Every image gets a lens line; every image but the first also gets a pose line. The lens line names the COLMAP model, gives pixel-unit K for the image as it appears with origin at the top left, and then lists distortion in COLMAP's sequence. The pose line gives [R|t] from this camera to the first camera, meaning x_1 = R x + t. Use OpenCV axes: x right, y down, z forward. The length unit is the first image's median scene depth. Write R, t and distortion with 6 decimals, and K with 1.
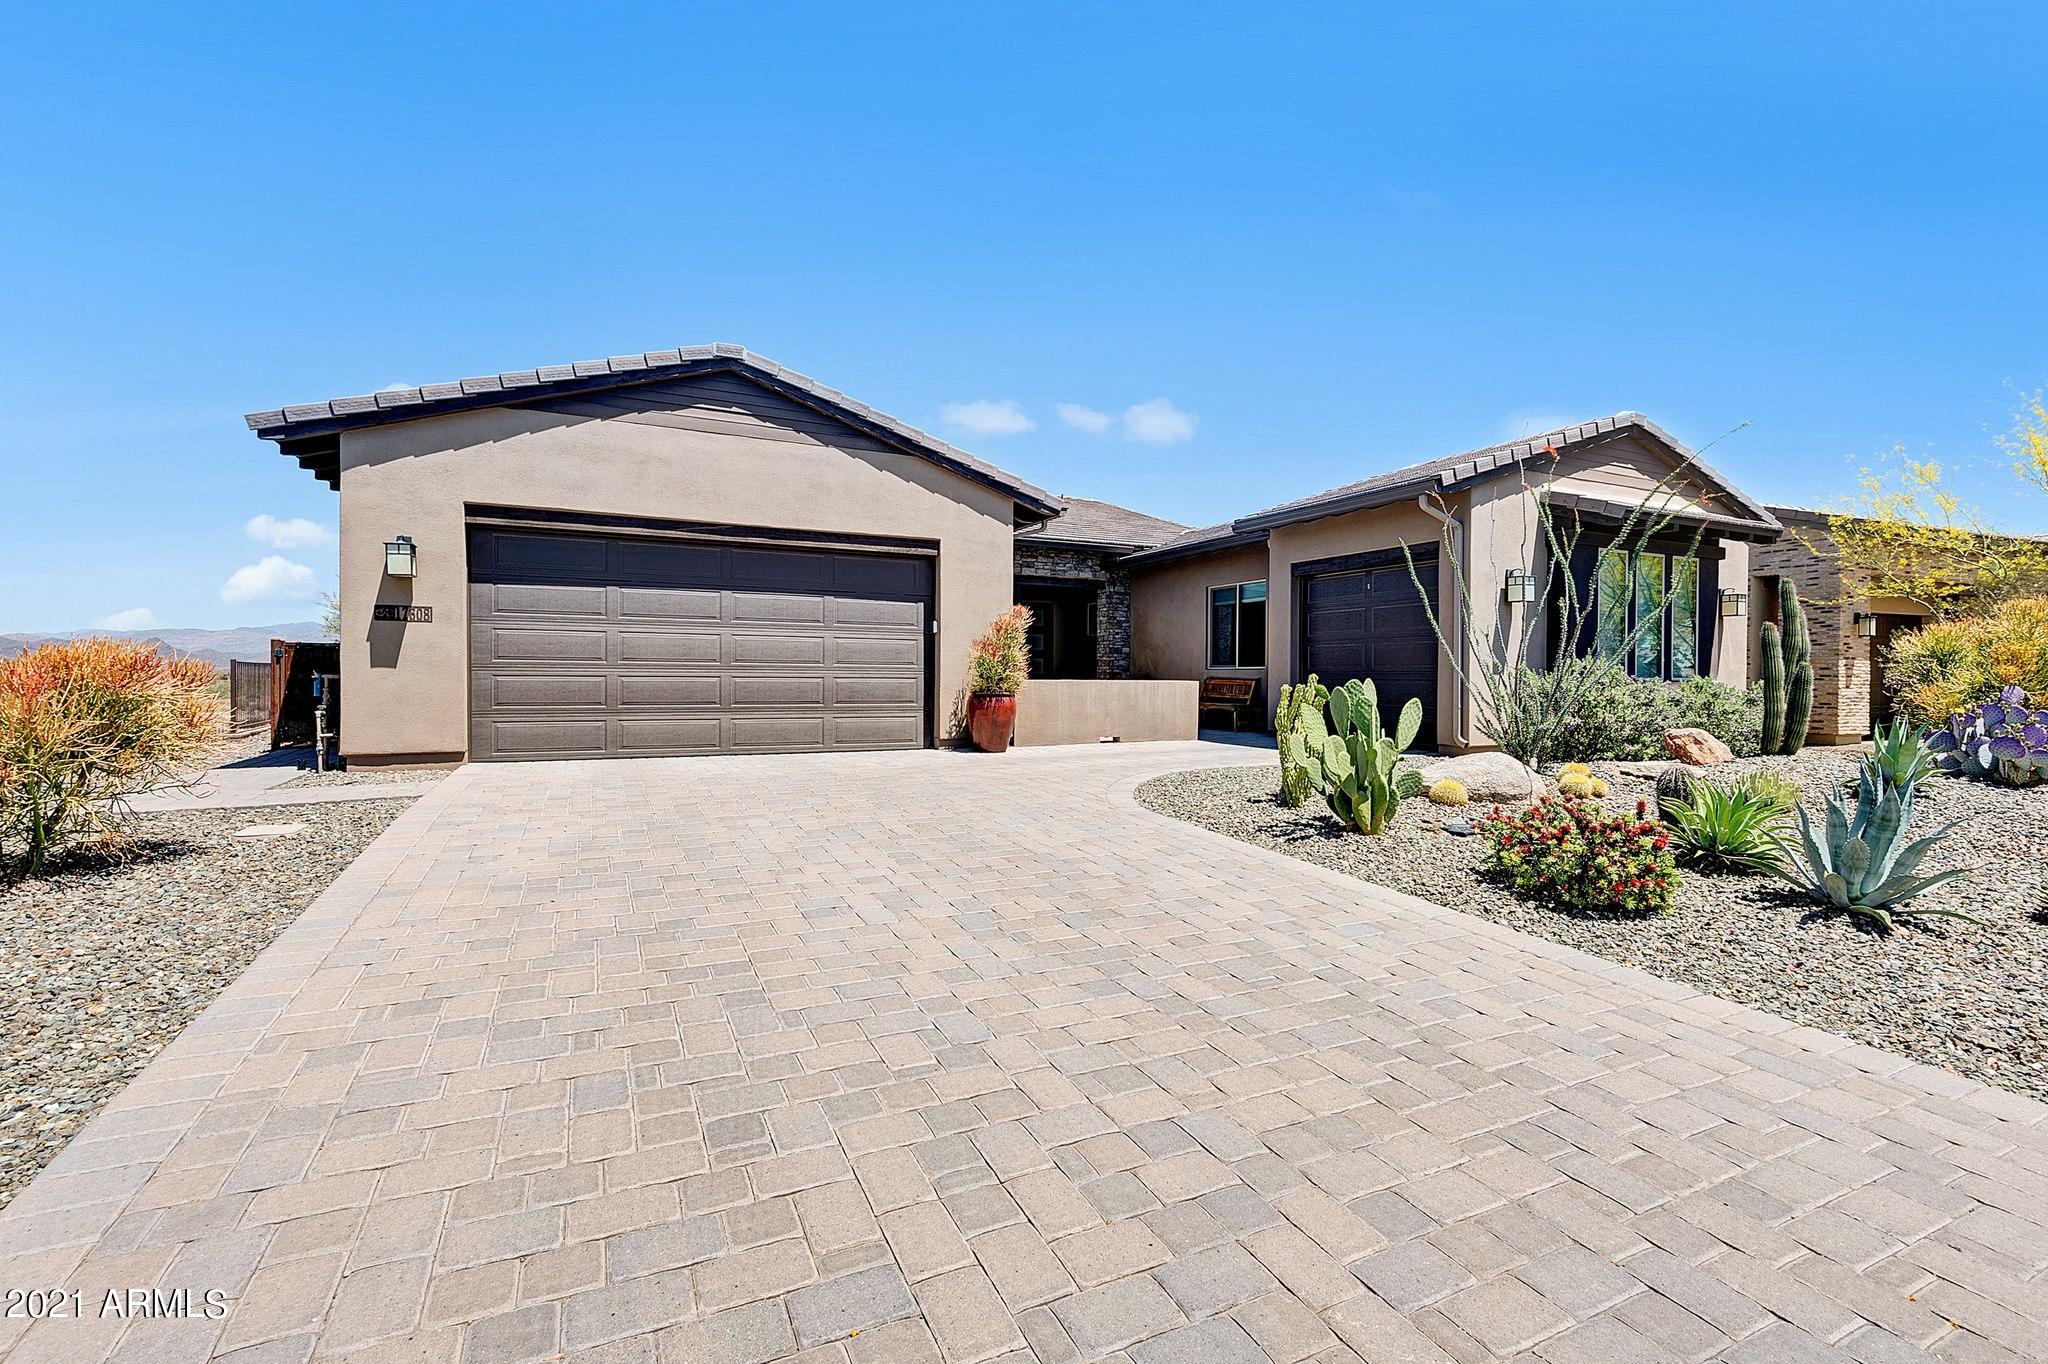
lens RADIAL K [[840.2, 0, 1023.2], [0, 840.2, 682.0], [0, 0, 1]] dist [-0.005795, -0.000432]
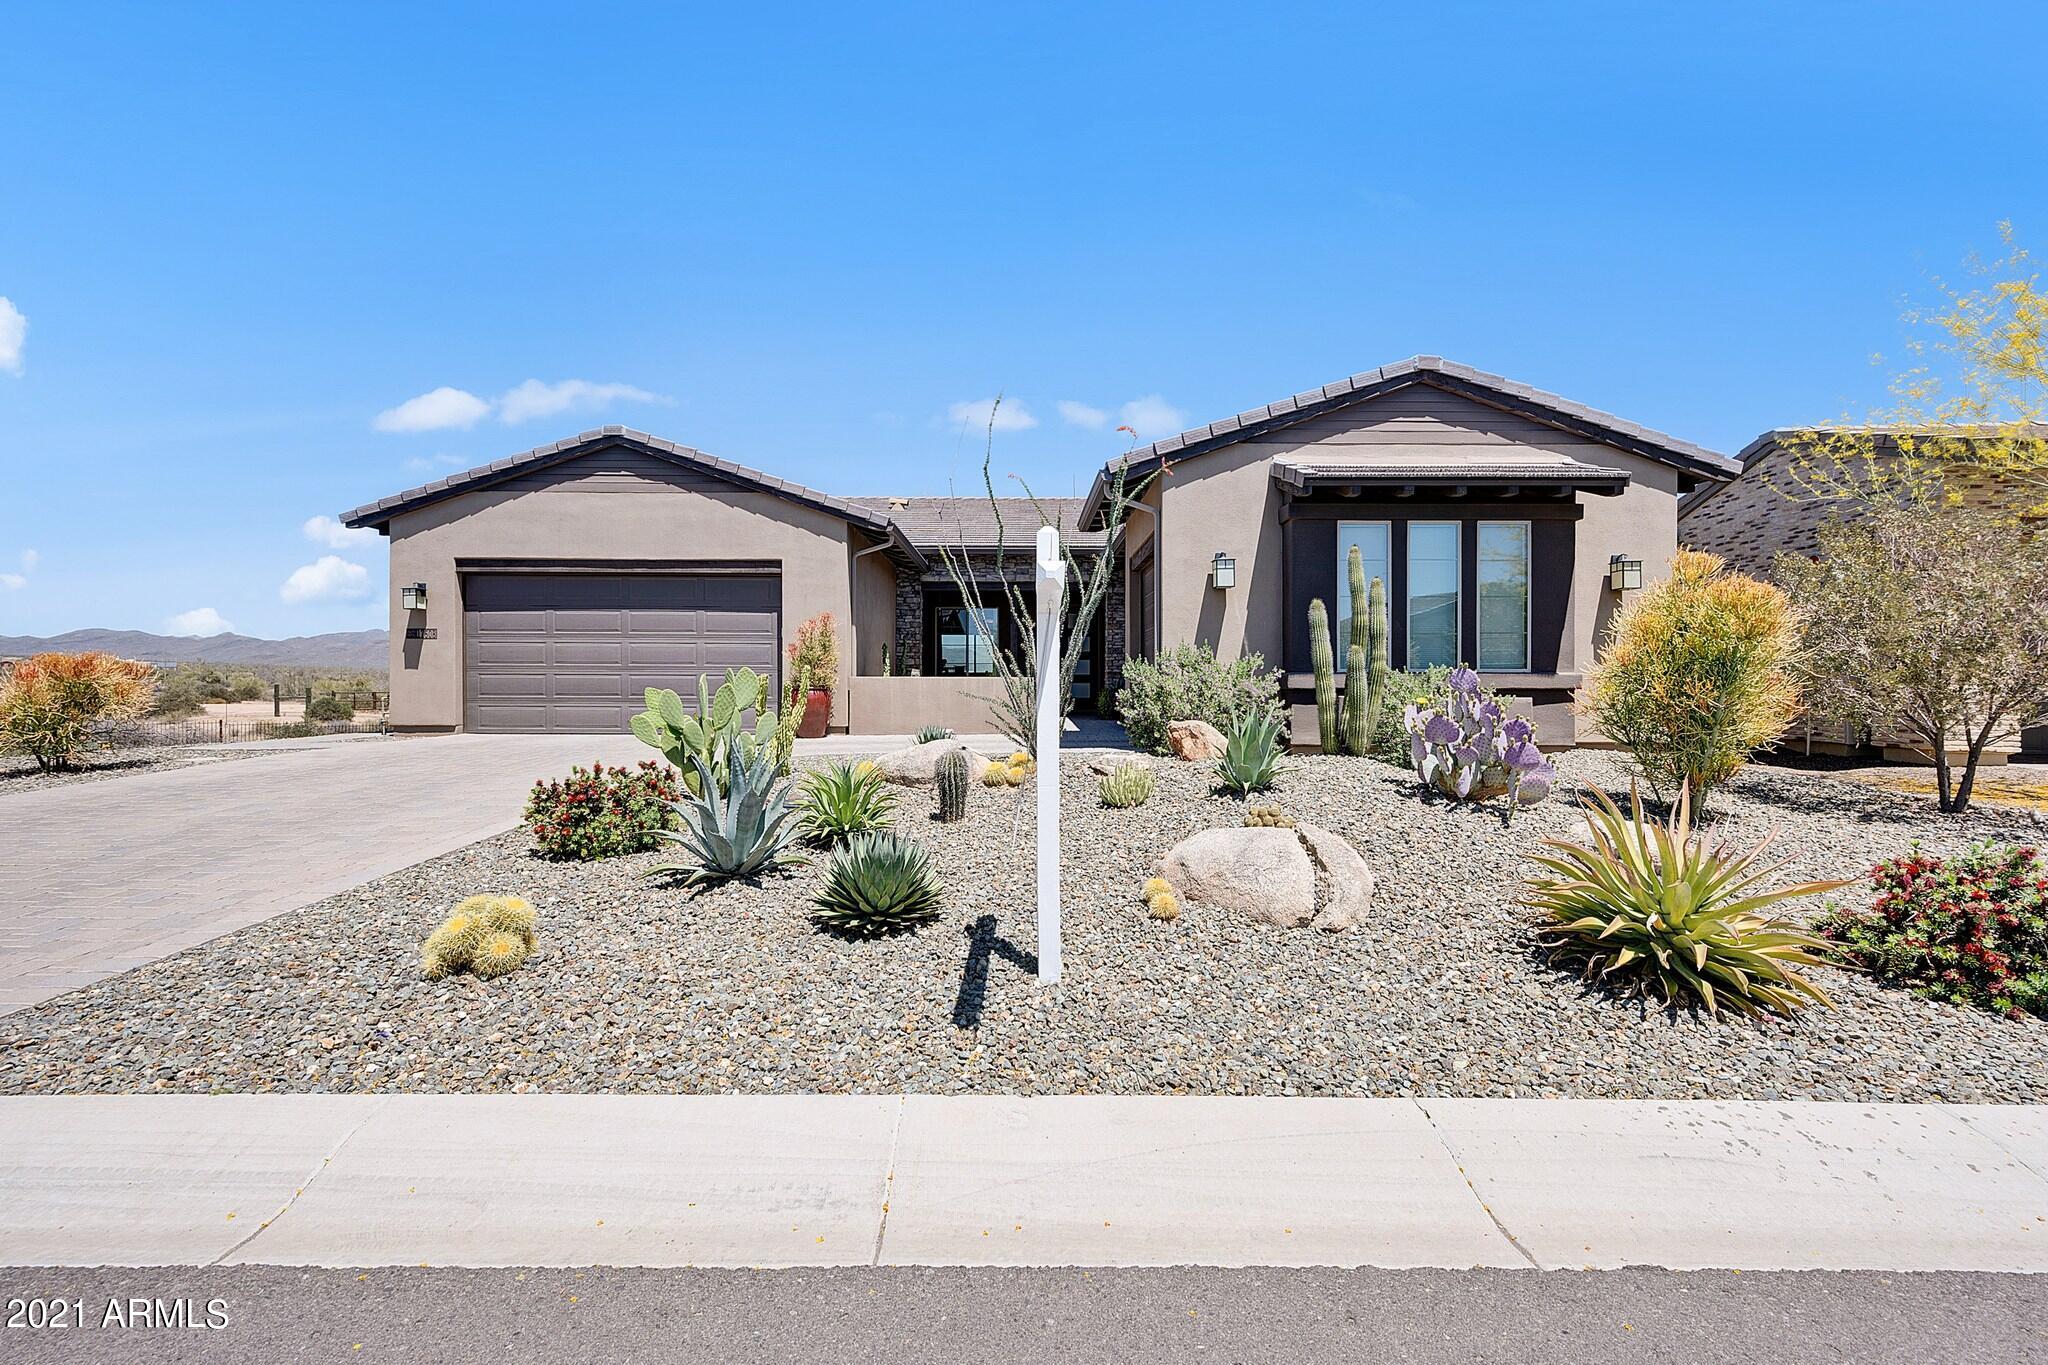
lens RADIAL K [[840.2, 0, 1023.8], [0, 840.2, 677.3], [0, 0, 1]] dist [-0.005795, -0.000432]
pose [[0.906385, -0.005228, -0.422419, 0.757377], [-0.000585, 0.999907, -0.013630, 0.015247], [0.422451, 0.012601, 0.906298, 0.067933]]
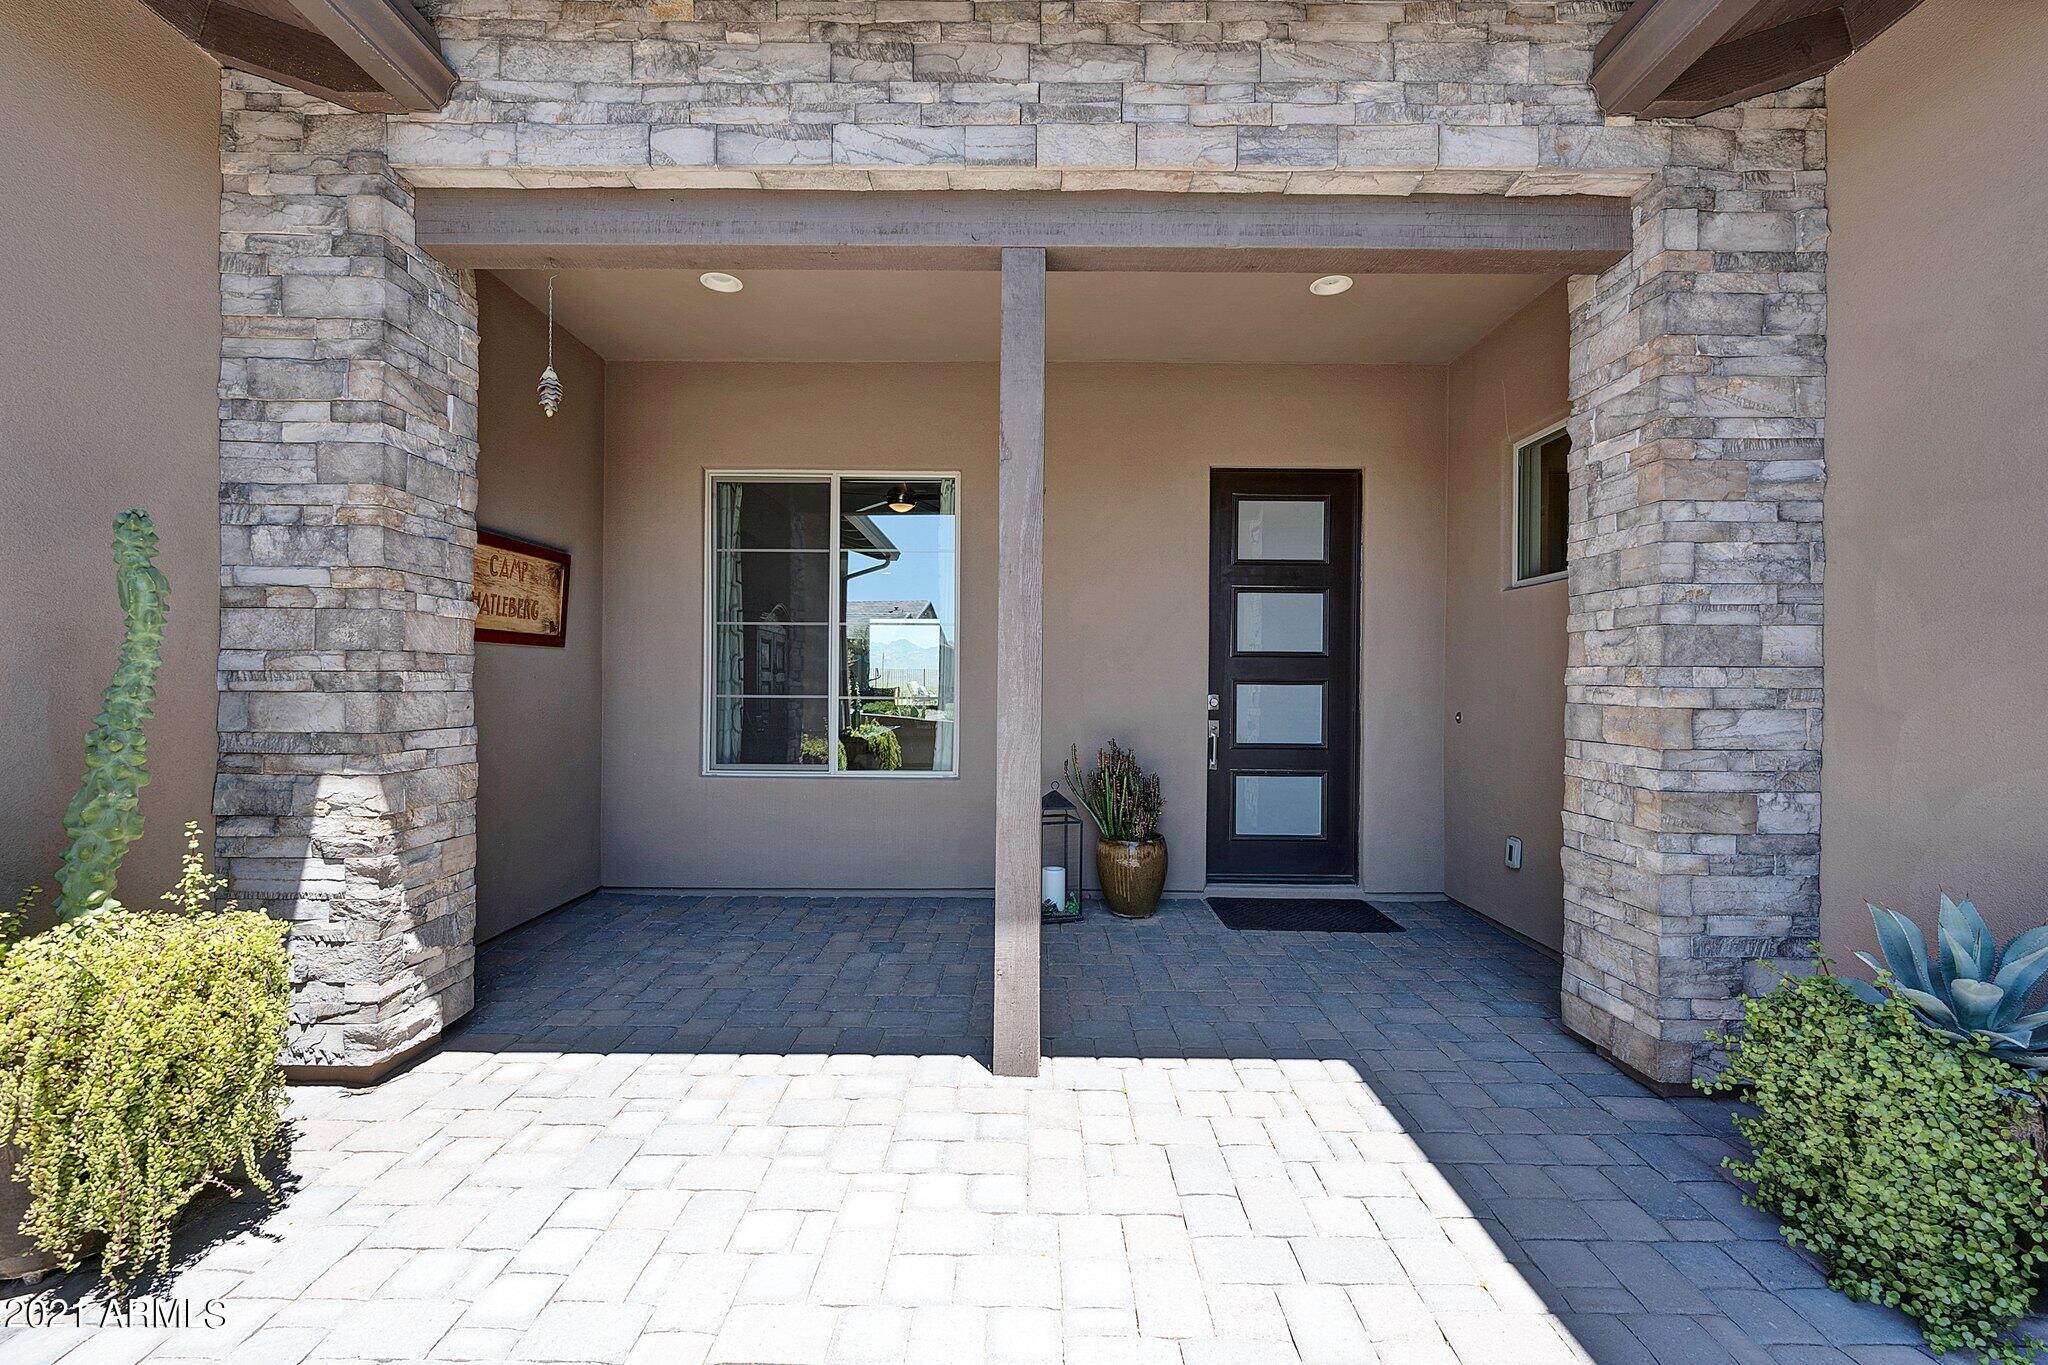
lens RADIAL K [[946.1, 0, 1024.0], [0, 946.1, 684.9], [0, 0, 1]] dist [-0.000202, 0.000669]
pose [[0.905736, 0.005234, -0.423810, 0.082488], [-0.006640, 0.999976, -0.001841, -0.034357], [0.423790, 0.004481, 0.905749, 0.931286]]
